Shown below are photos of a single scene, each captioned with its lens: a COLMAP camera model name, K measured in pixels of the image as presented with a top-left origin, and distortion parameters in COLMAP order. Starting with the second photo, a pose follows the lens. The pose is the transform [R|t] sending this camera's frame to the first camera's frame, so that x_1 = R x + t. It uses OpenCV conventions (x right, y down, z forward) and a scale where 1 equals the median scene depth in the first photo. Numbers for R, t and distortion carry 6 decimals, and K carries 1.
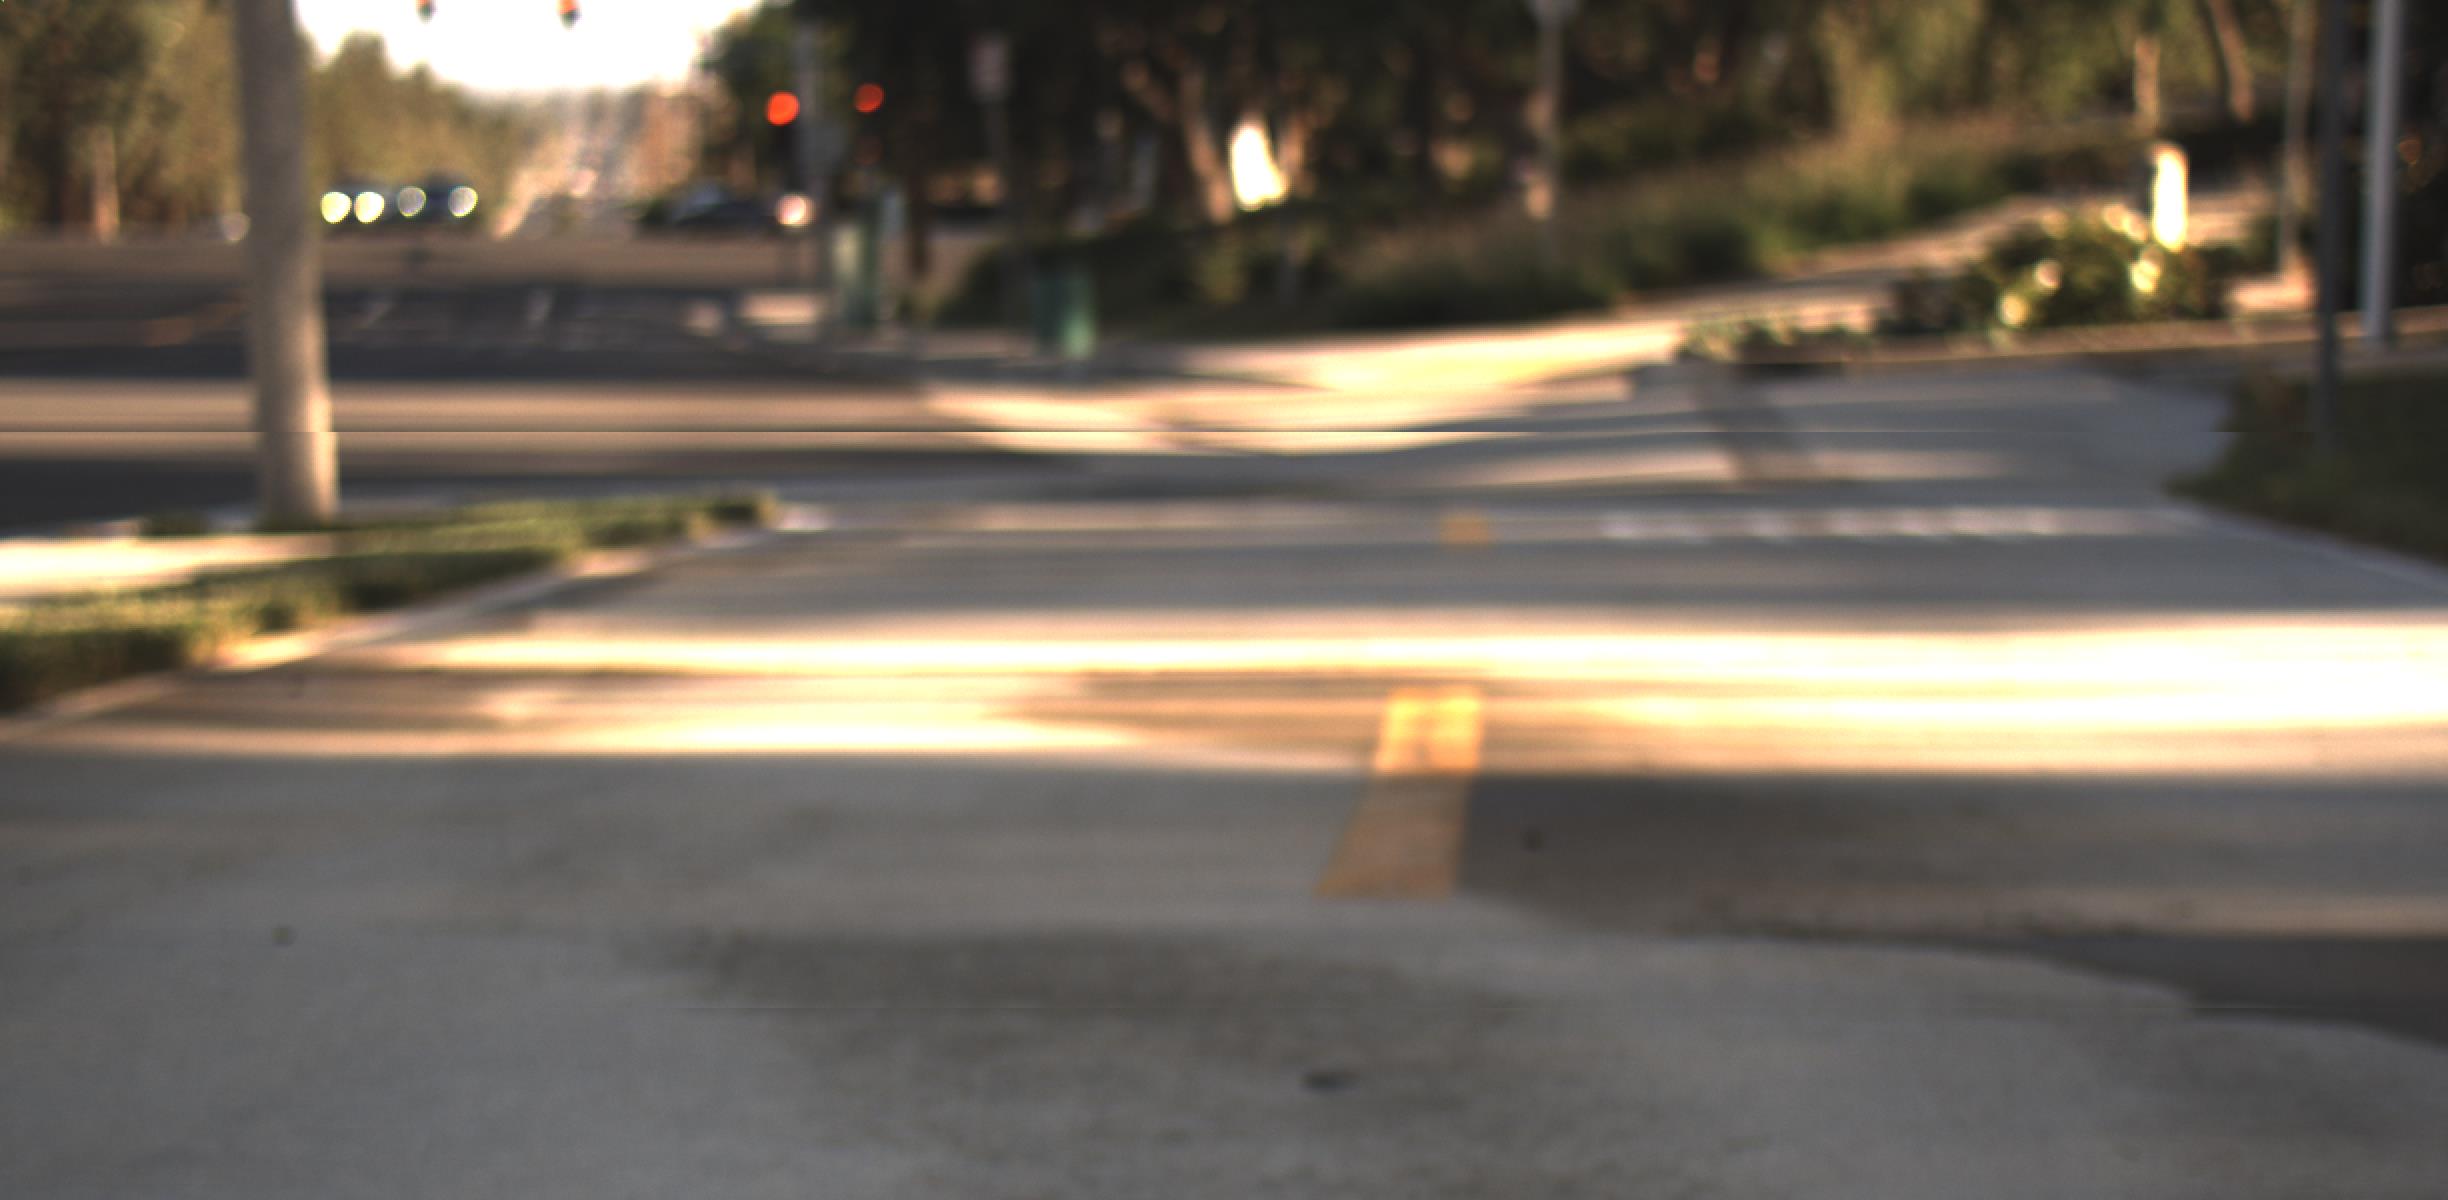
lens RADIAL K [[11867.7, 0, 1224.0], [0, 11867.7, 600.0], [0, 0, 1]] dist [1.037855, 54.251626]
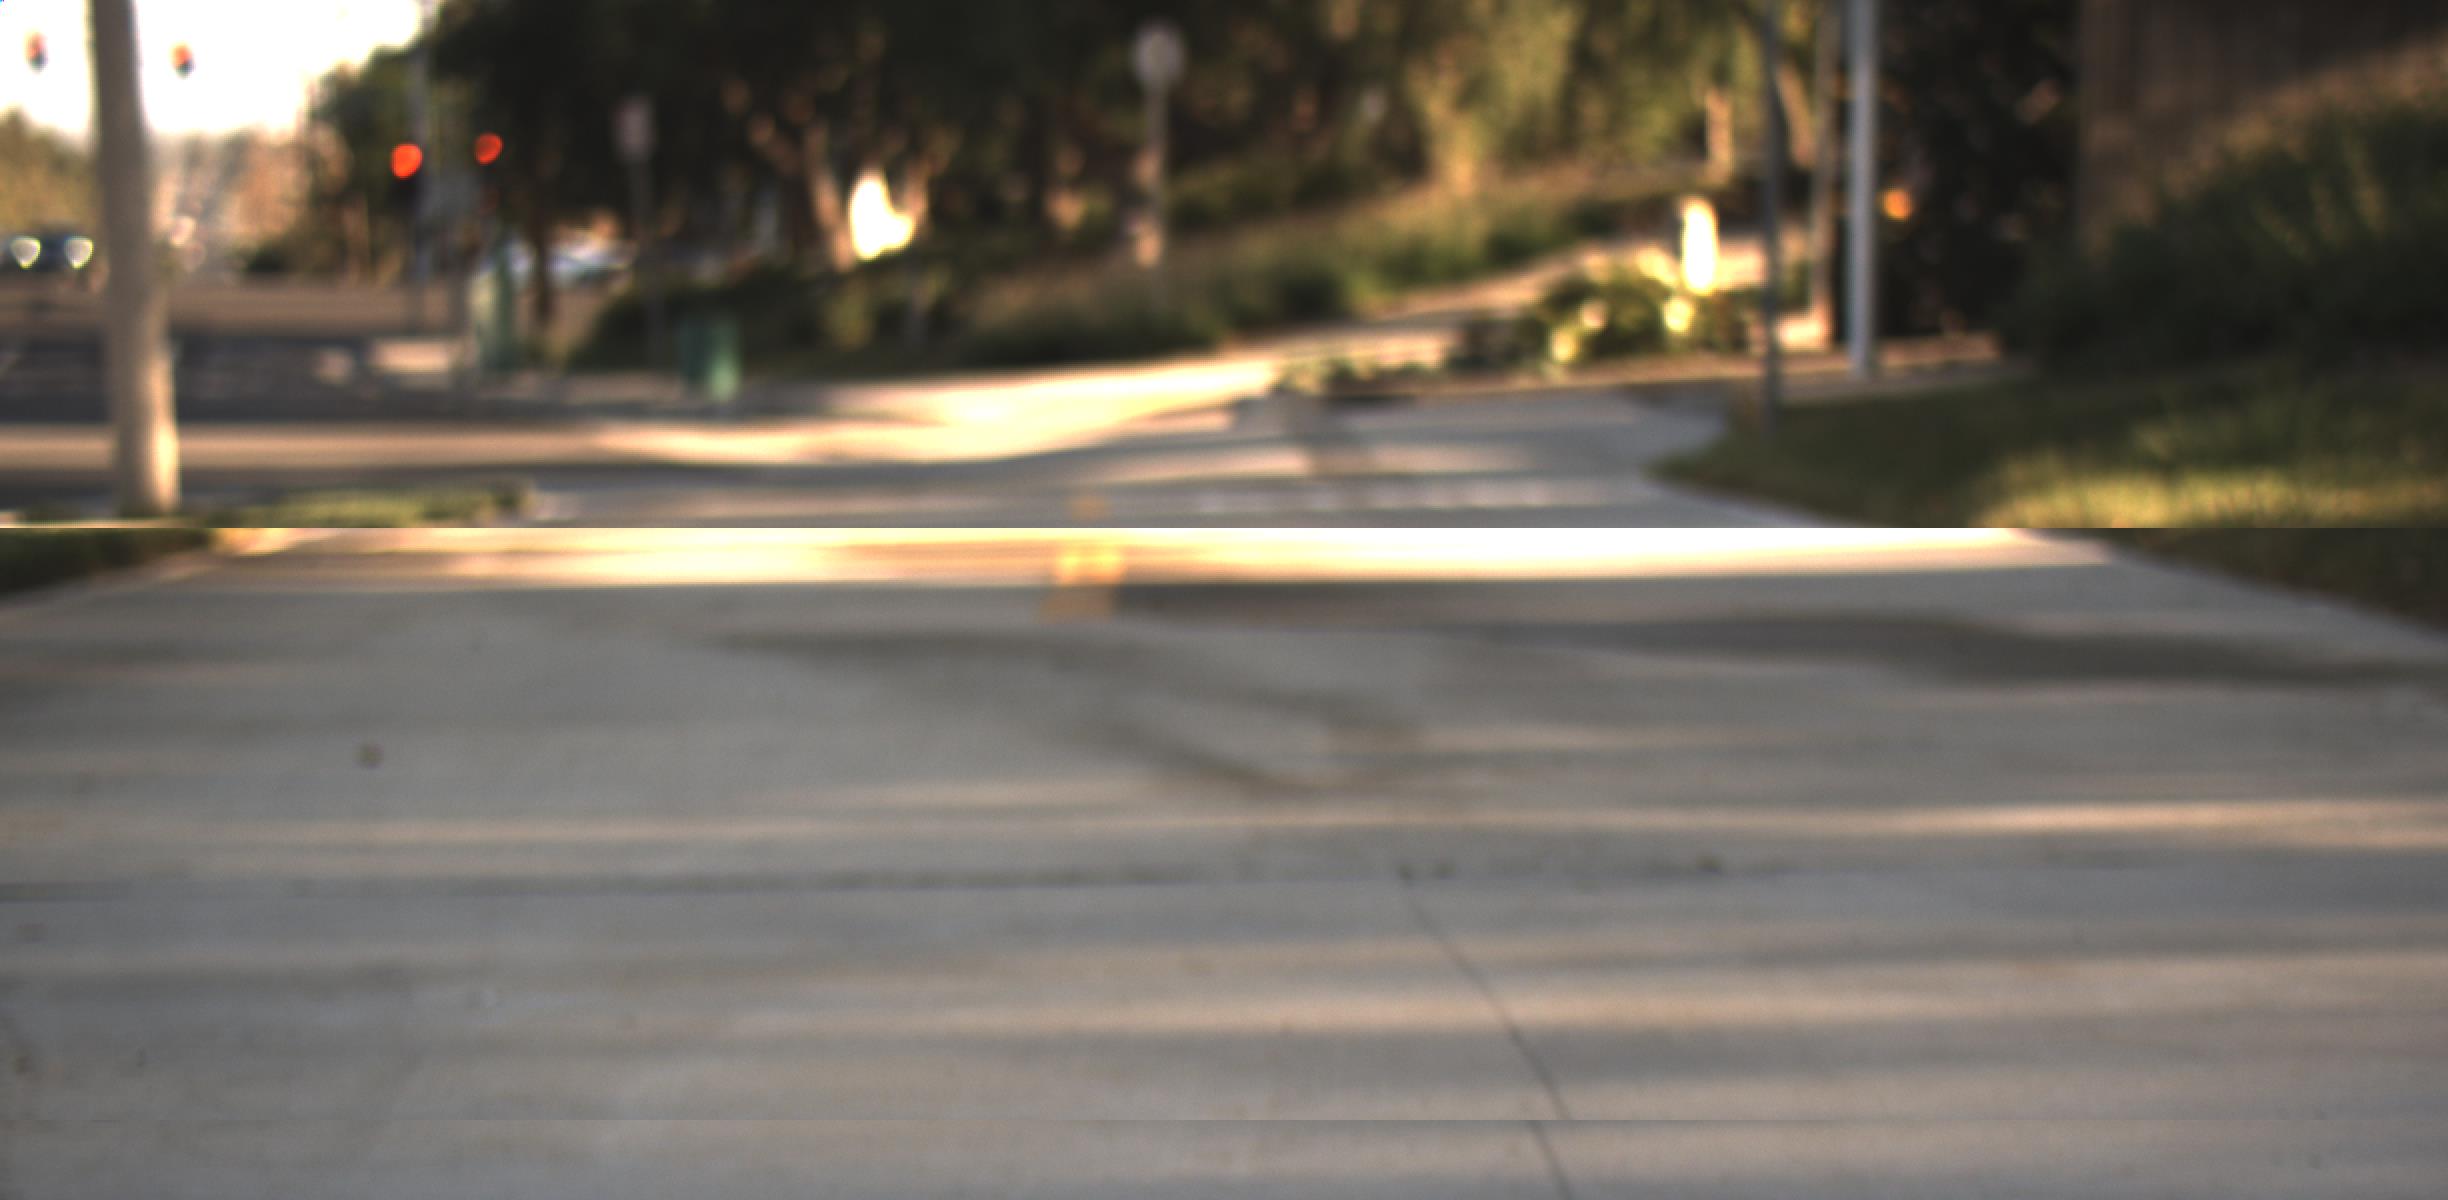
lens RADIAL K [[11867.7, 0, 1224.0], [0, 11867.7, 600.0], [0, 0, 1]] dist [1.037855, 54.251626]
pose [[0.999419, -0.010457, 0.032440, -0.001548], [0.010573, 0.999938, -0.003388, 0.001612], [-0.032402, 0.003729, 0.999468, -0.062623]]
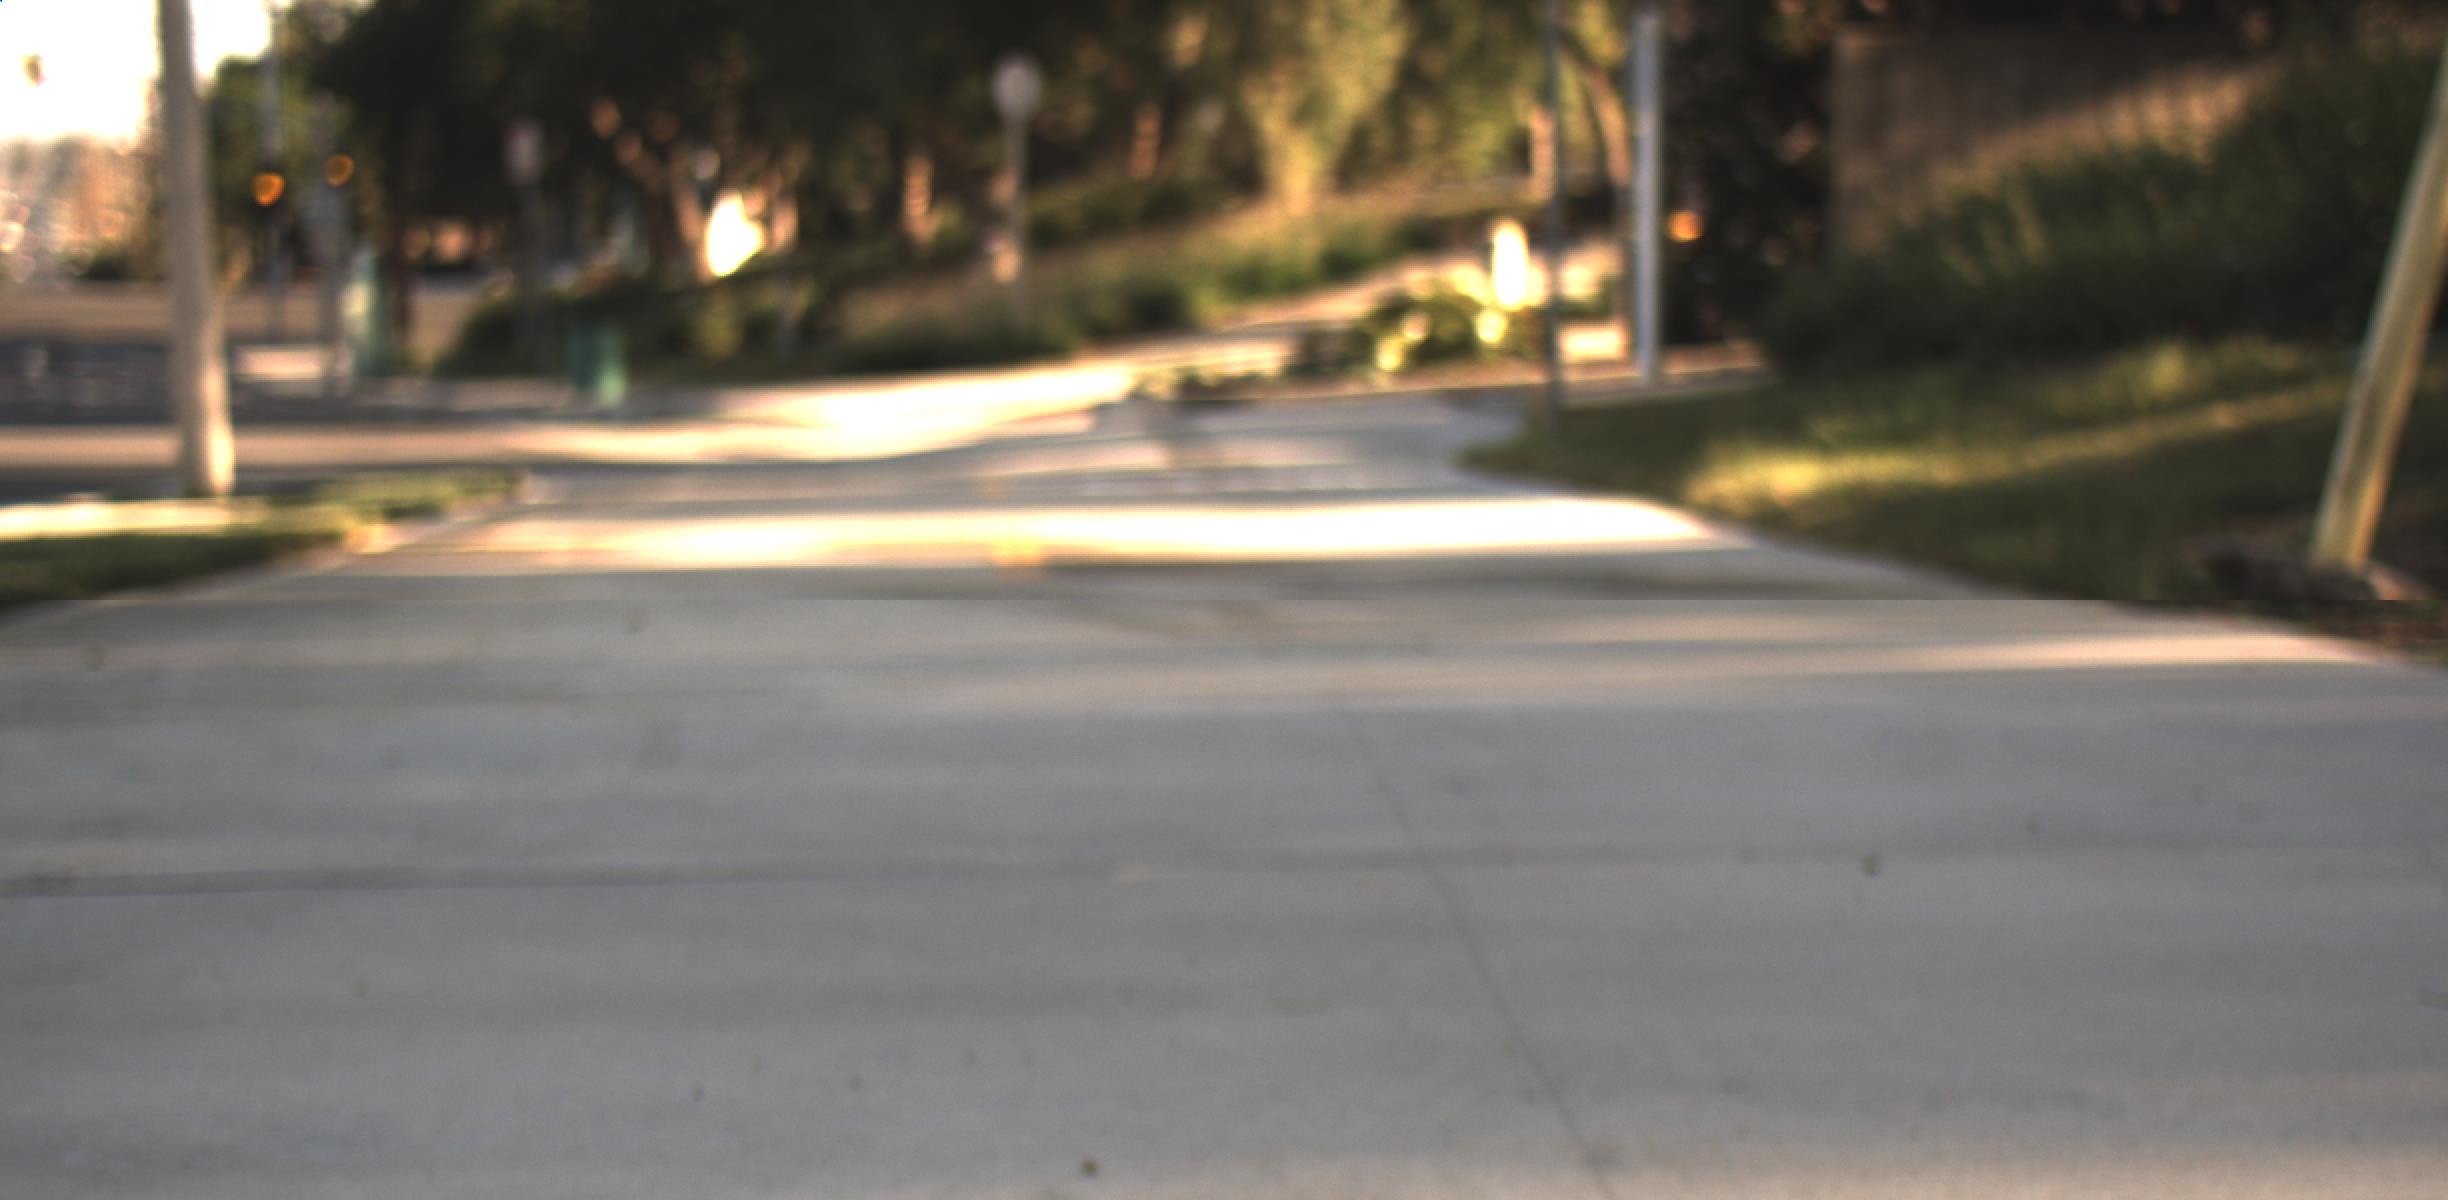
lens RADIAL K [[11867.7, 0, 1224.0], [0, 11867.7, 600.0], [0, 0, 1]] dist [1.037855, 54.251626]
pose [[0.998864, -0.011423, 0.046261, -0.005038], [0.011615, 0.999925, -0.003870, 0.003165], [-0.046214, 0.004403, 0.998922, -0.128054]]
